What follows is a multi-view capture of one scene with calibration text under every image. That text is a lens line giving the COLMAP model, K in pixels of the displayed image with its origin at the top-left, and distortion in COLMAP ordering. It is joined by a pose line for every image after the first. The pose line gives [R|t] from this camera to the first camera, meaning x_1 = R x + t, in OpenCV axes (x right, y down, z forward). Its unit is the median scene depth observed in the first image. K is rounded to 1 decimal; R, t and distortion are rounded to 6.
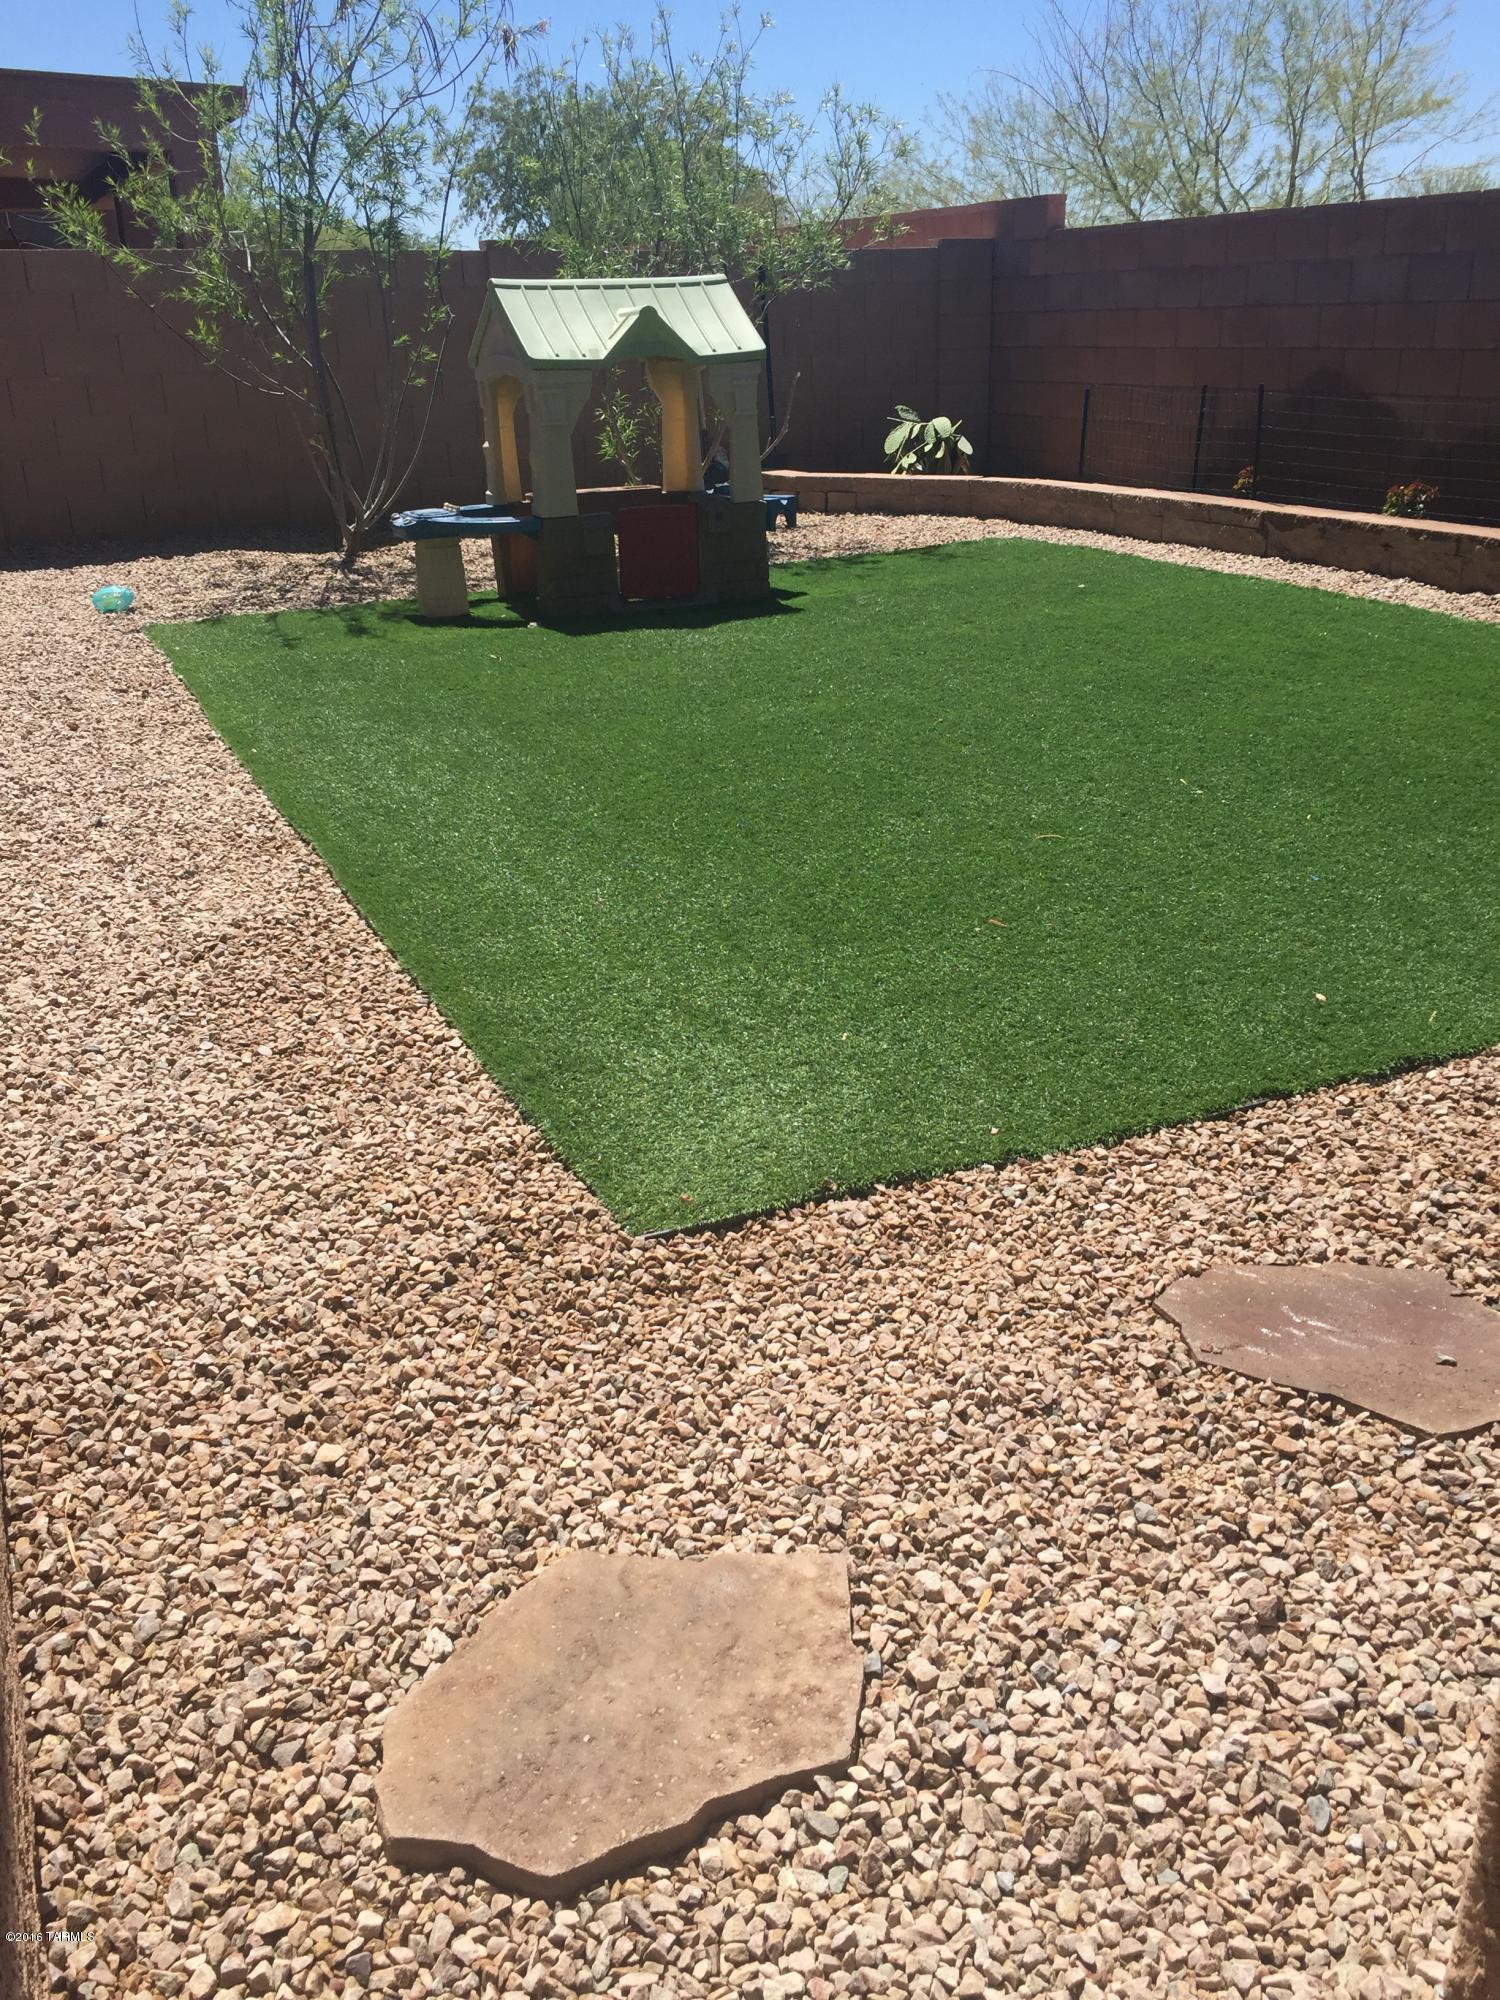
lens RADIAL K [[1710.8, 0, 750.0], [0, 1710.8, 1000.0], [0, 0, 1]] dist [0.092859, -0.129940]
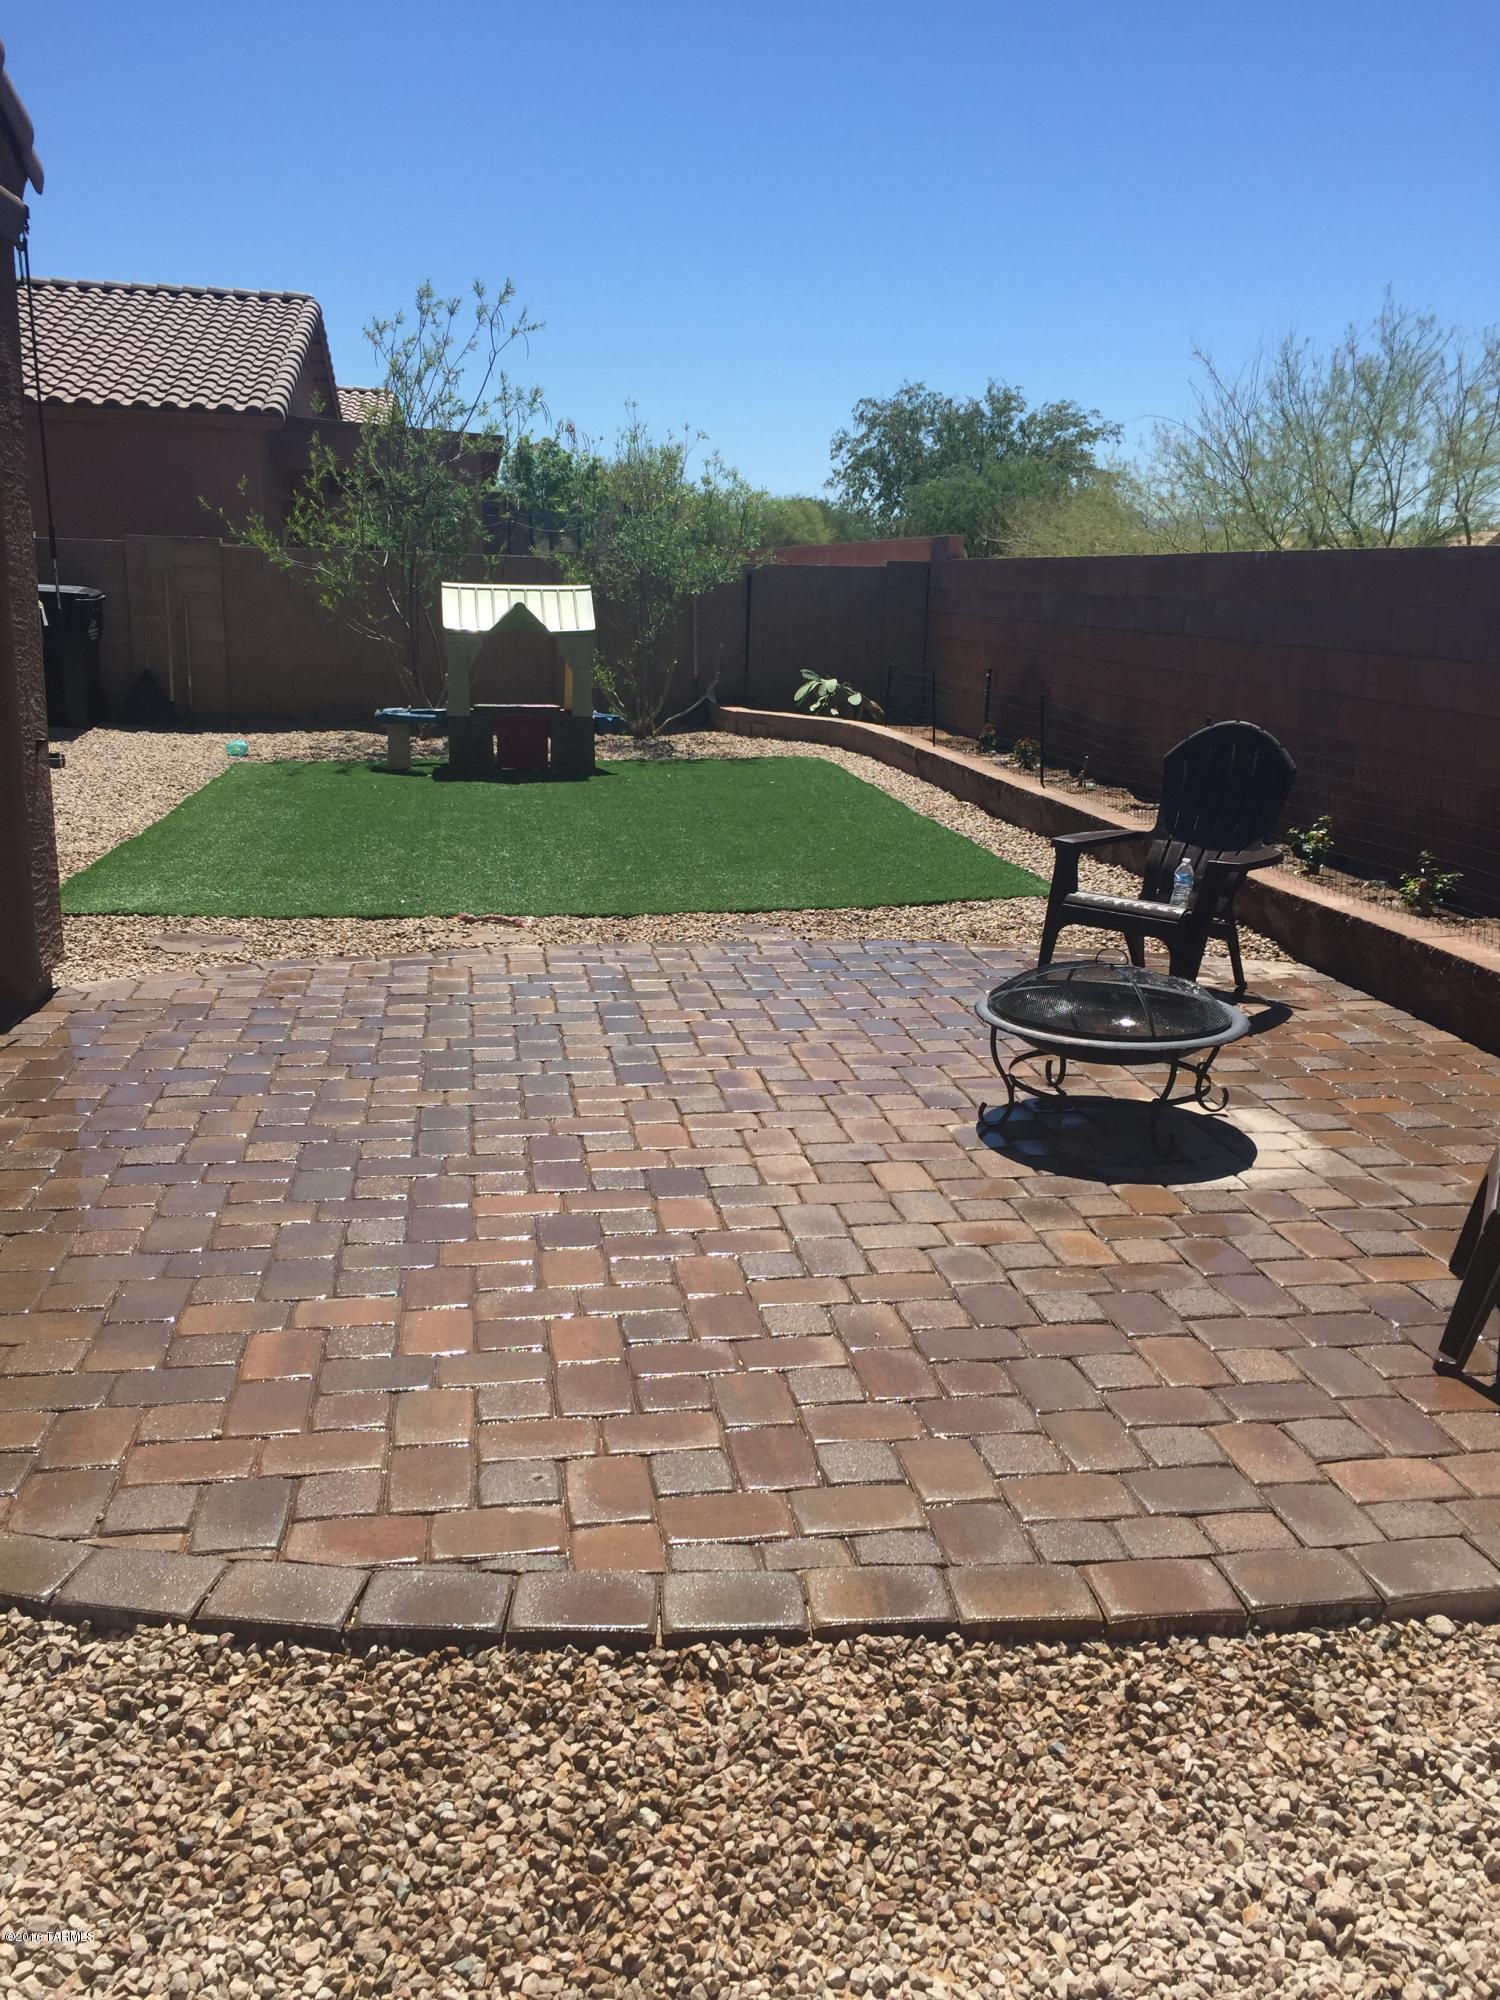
lens RADIAL K [[1691.2, 0, 747.3], [0, 1691.2, 1033.8], [0, 0, 1]] dist [0.086022, -0.120690]
pose [[0.963177, 0.112313, -0.244288, 0.520892], [-0.139556, 0.985434, -0.097180, 0.131633], [0.229815, 0.127693, 0.964821, -0.444499]]
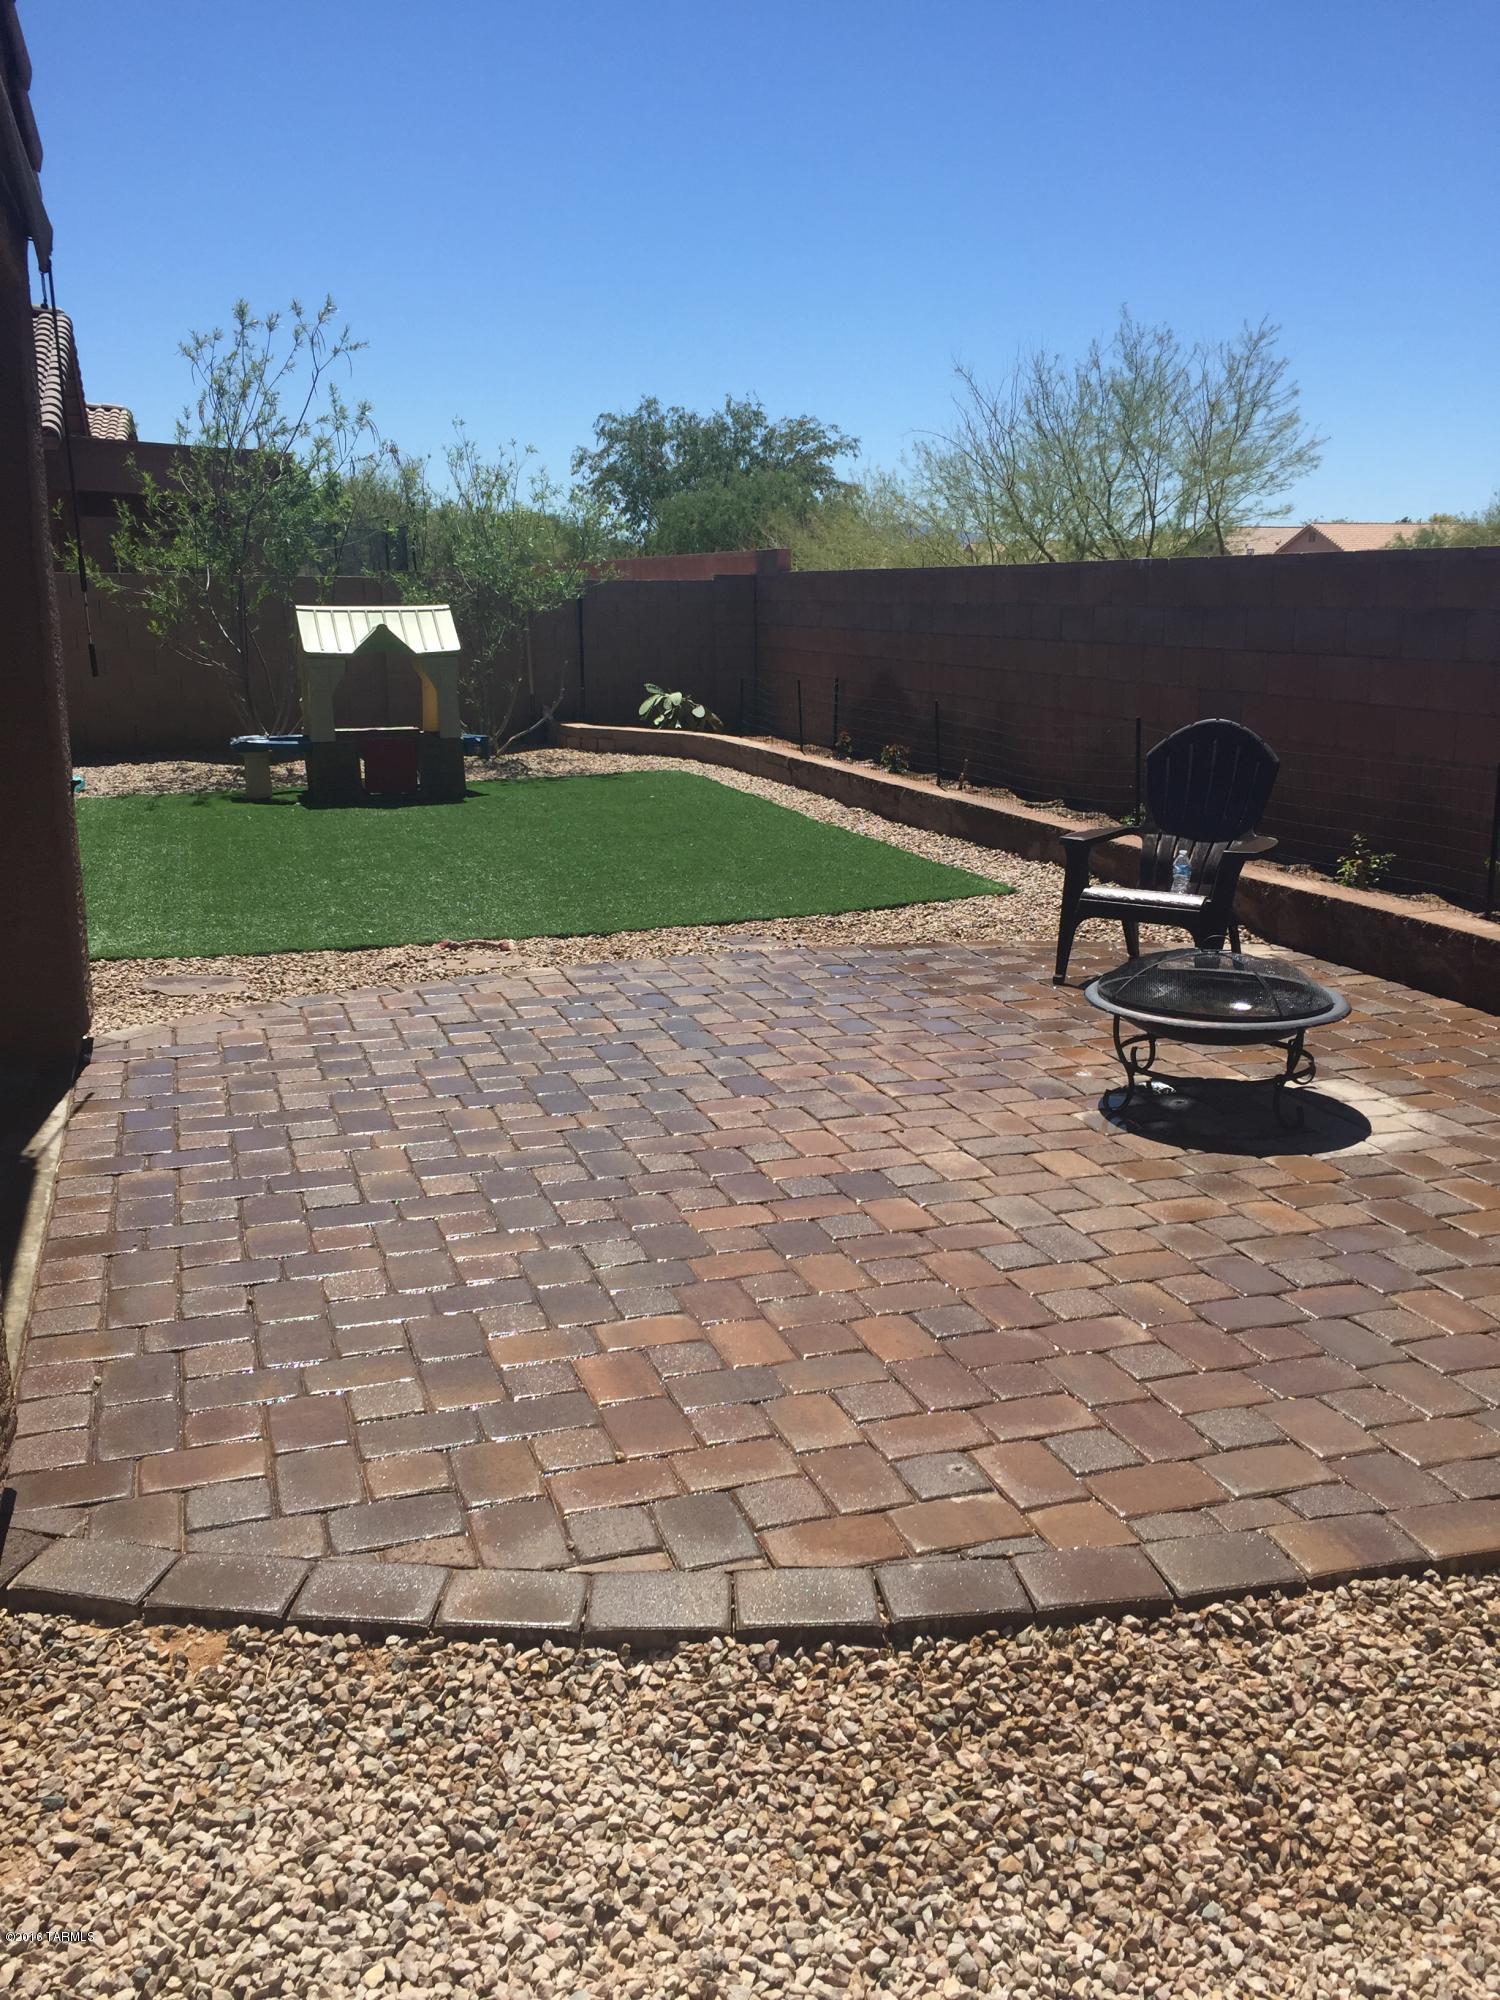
lens RADIAL K [[1710.8, 0, 750.0], [0, 1710.8, 1000.0], [0, 0, 1]] dist [0.092859, -0.129940]
pose [[0.993825, 0.048223, -0.099928, 0.404672], [-0.062050, 0.988171, -0.140239, 0.147789], [0.091983, 0.145574, 0.985062, -0.478906]]
